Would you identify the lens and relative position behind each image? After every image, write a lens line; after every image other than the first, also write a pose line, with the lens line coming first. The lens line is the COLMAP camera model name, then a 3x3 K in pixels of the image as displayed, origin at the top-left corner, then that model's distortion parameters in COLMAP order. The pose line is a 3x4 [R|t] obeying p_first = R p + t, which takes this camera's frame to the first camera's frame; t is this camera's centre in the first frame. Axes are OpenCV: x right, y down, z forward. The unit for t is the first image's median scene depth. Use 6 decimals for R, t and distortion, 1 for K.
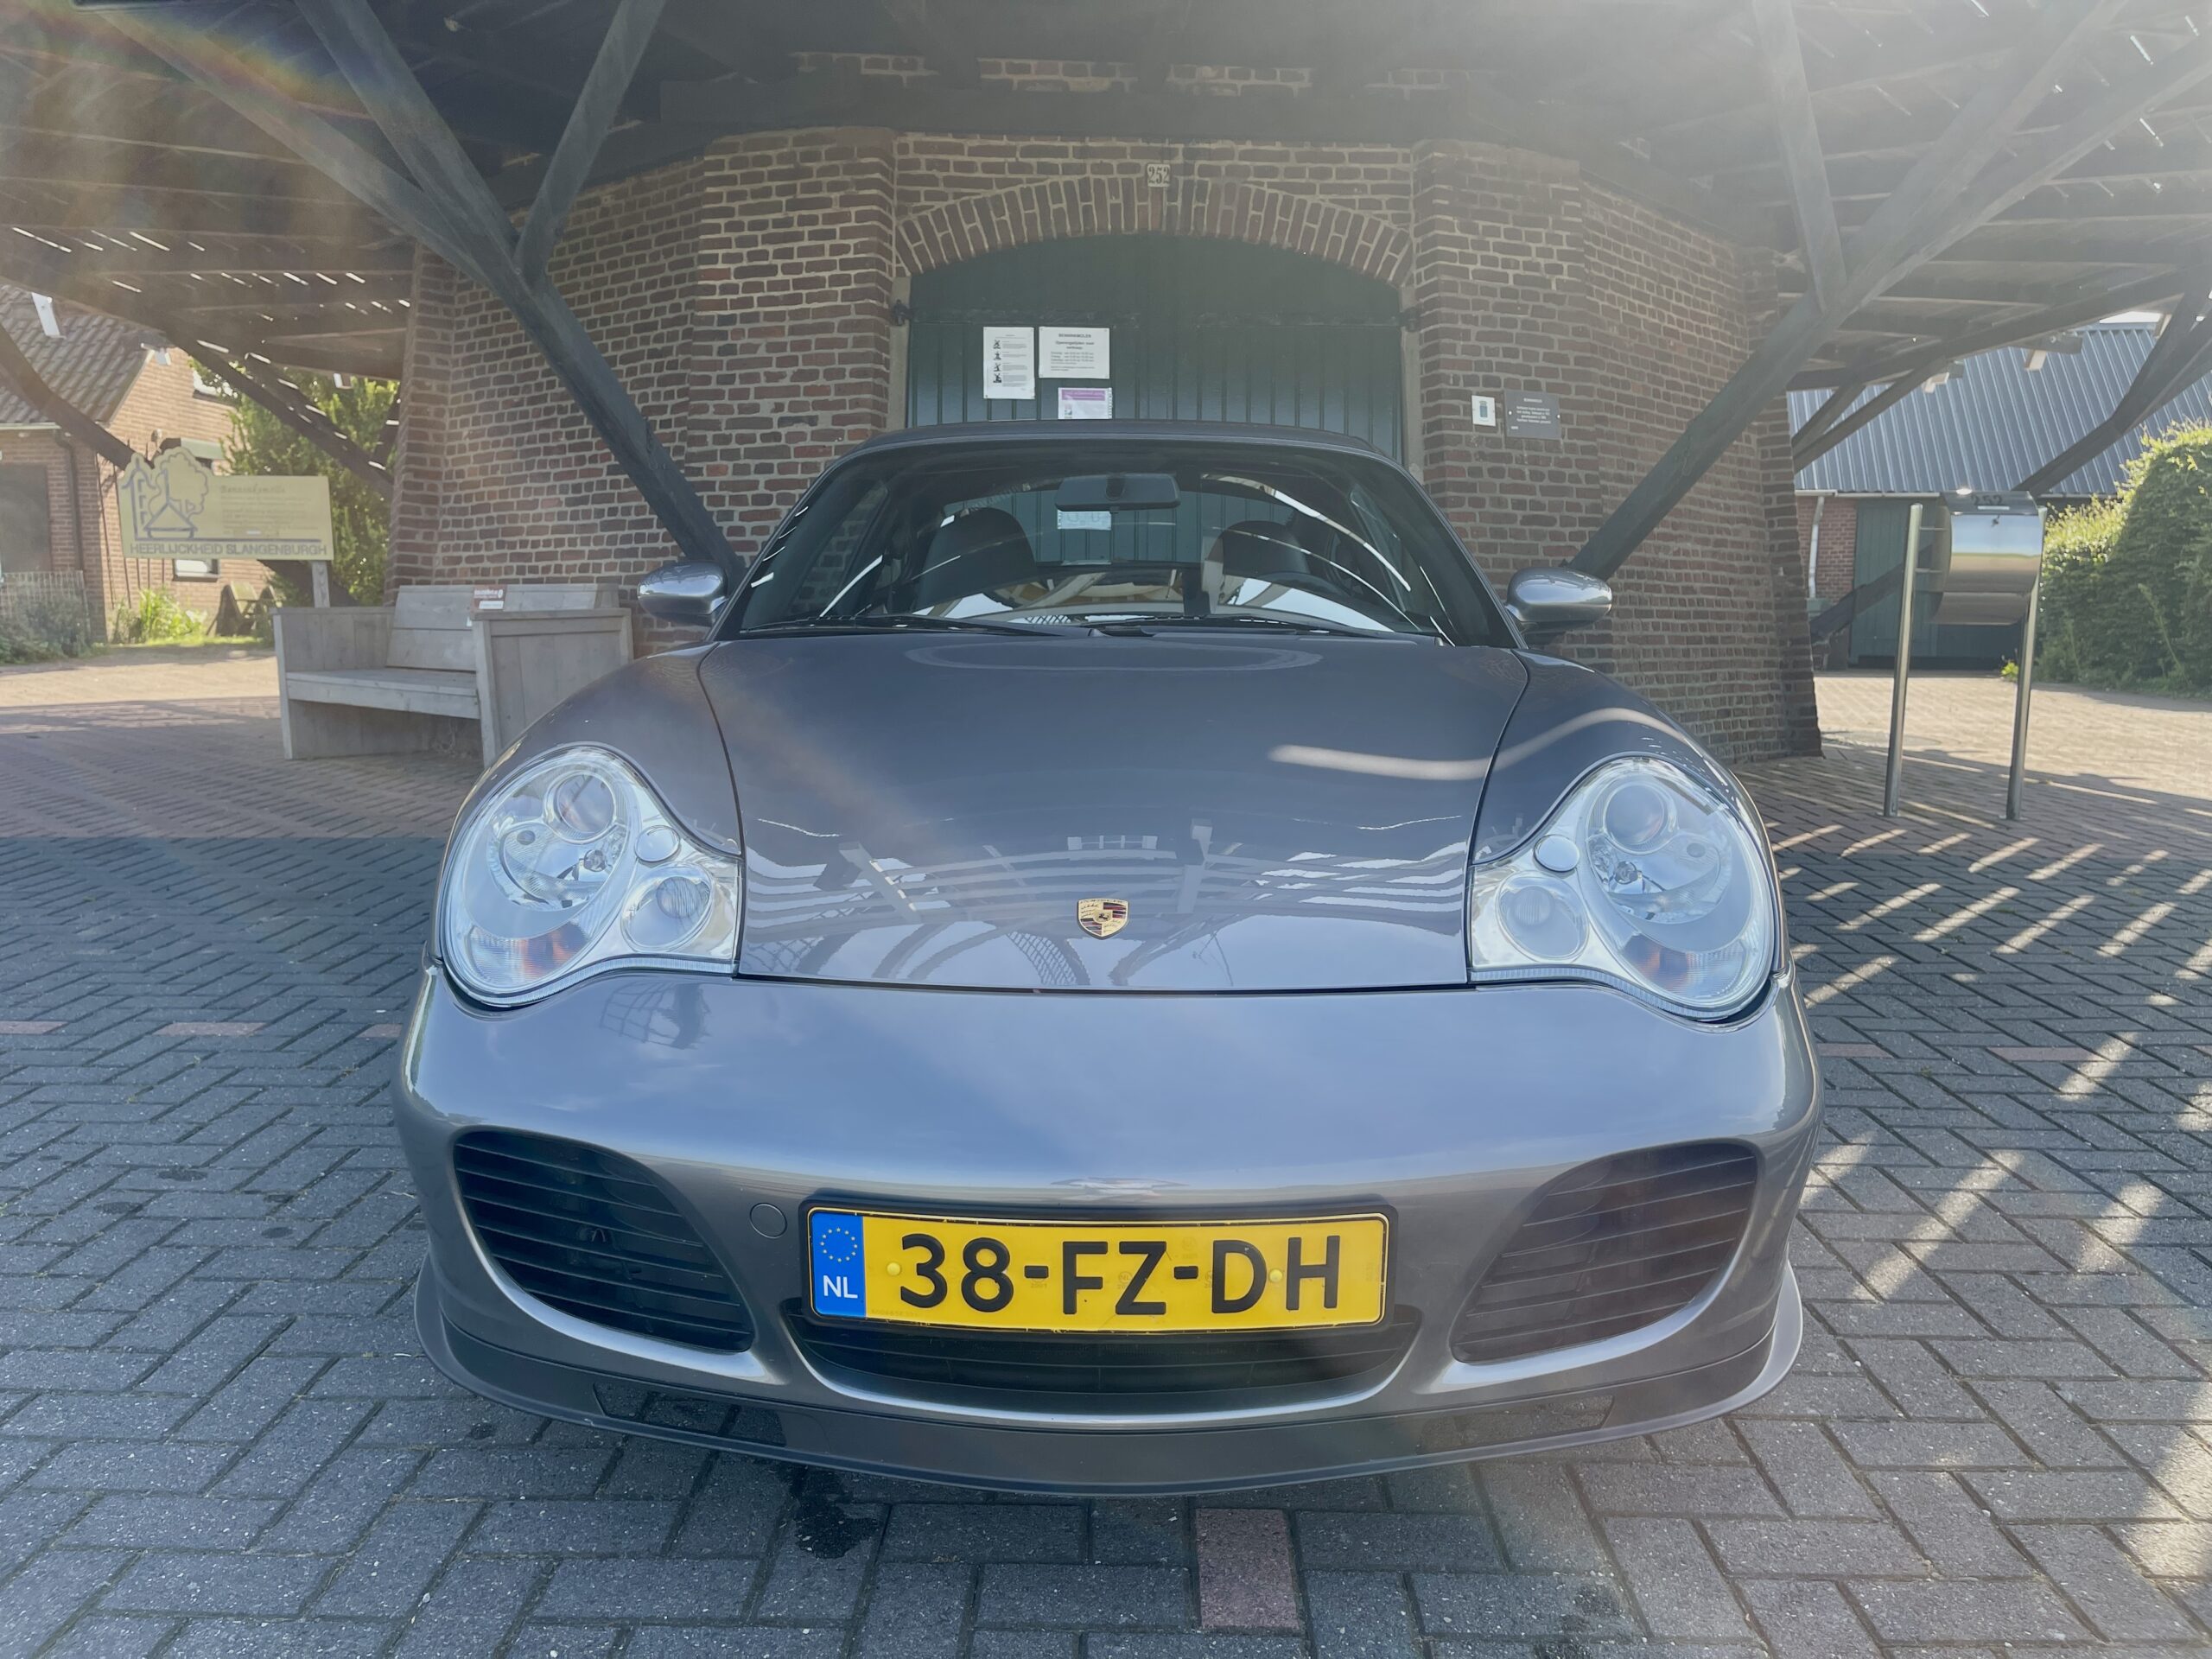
lens RADIAL K [[1678.5, 0, 1106.4], [0, 1678.5, 841.8], [0, 0, 1]] dist [0.071730, -0.097821]
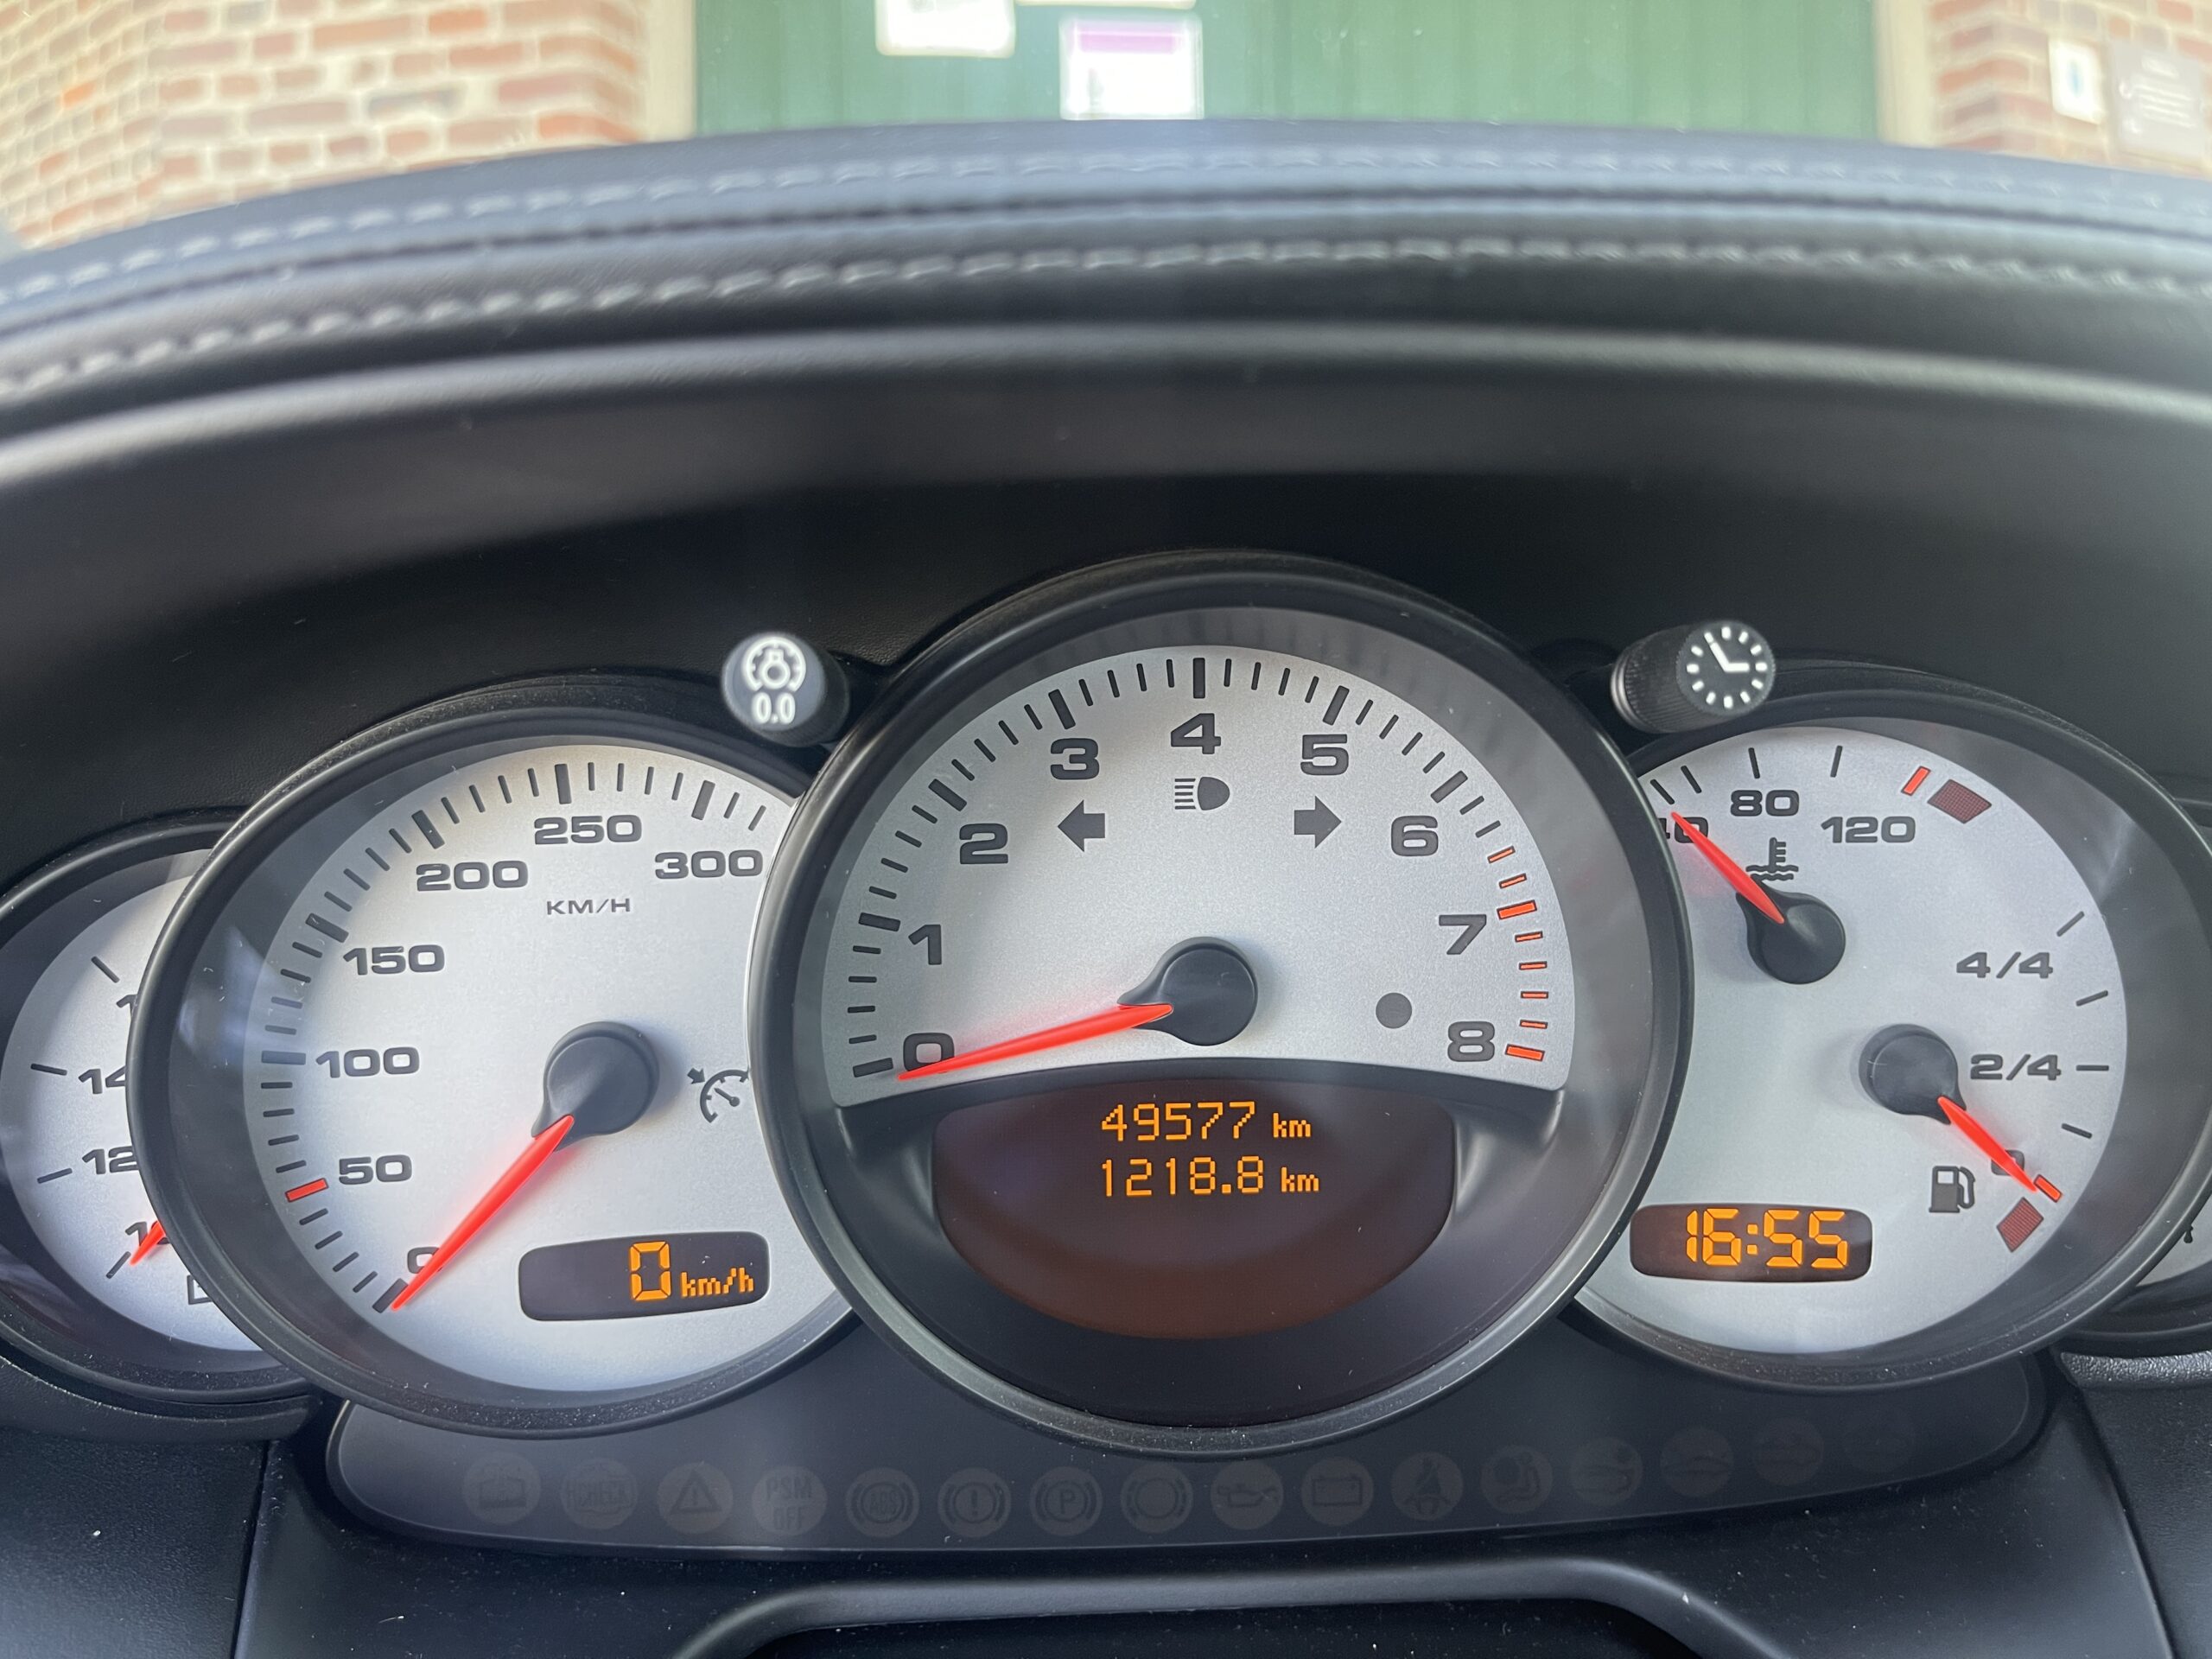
lens RADIAL K [[1678.5, 0, 1150.5], [0, 1678.5, 838.2], [0, 0, 1]] dist [0.071730, -0.097821]
pose [[0.998746, -0.023796, 0.044045, -0.031555], [0.022329, 0.999189, 0.033502, -0.085112], [-0.044807, -0.032476, 0.998468, 0.580158]]
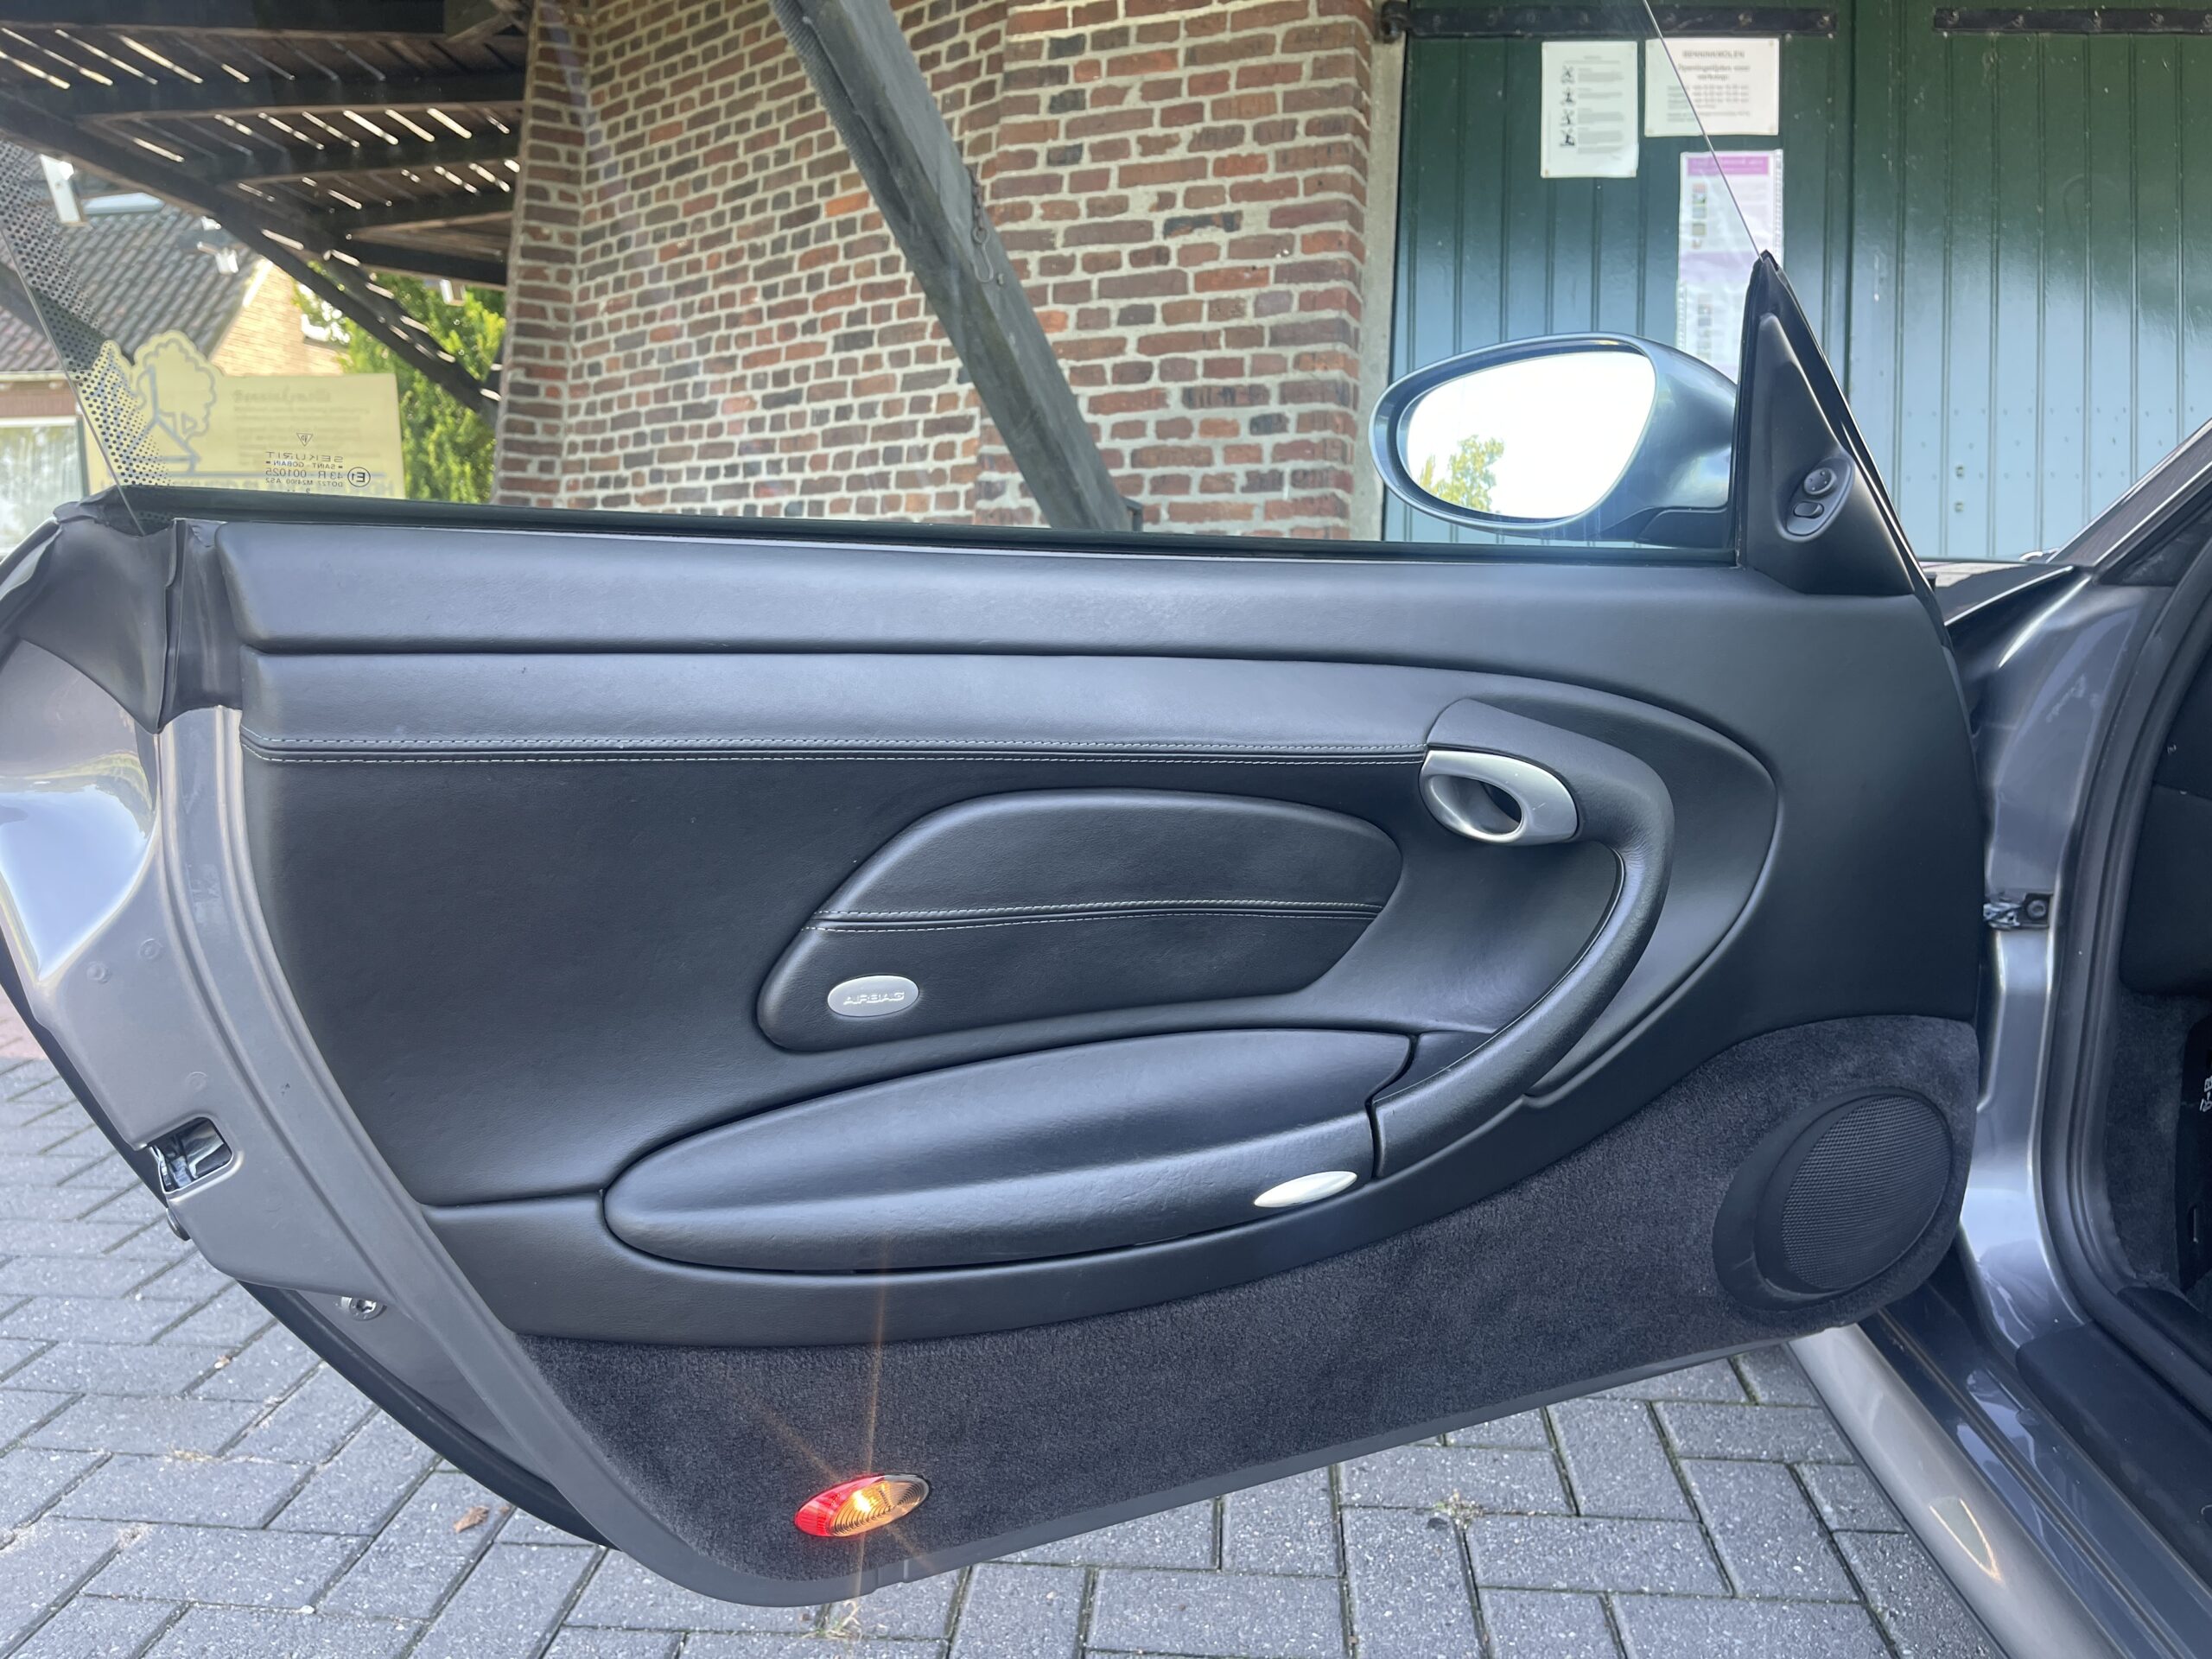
lens RADIAL K [[1678.5, 0, 1122.1], [0, 1678.5, 824.6], [0, 0, 1]] dist [0.071730, -0.097821]
pose [[0.997954, 0.002886, -0.063875, -0.170320], [-0.002350, 0.999961, 0.008475, -0.060781], [0.063897, -0.008307, 0.997922, 0.450172]]
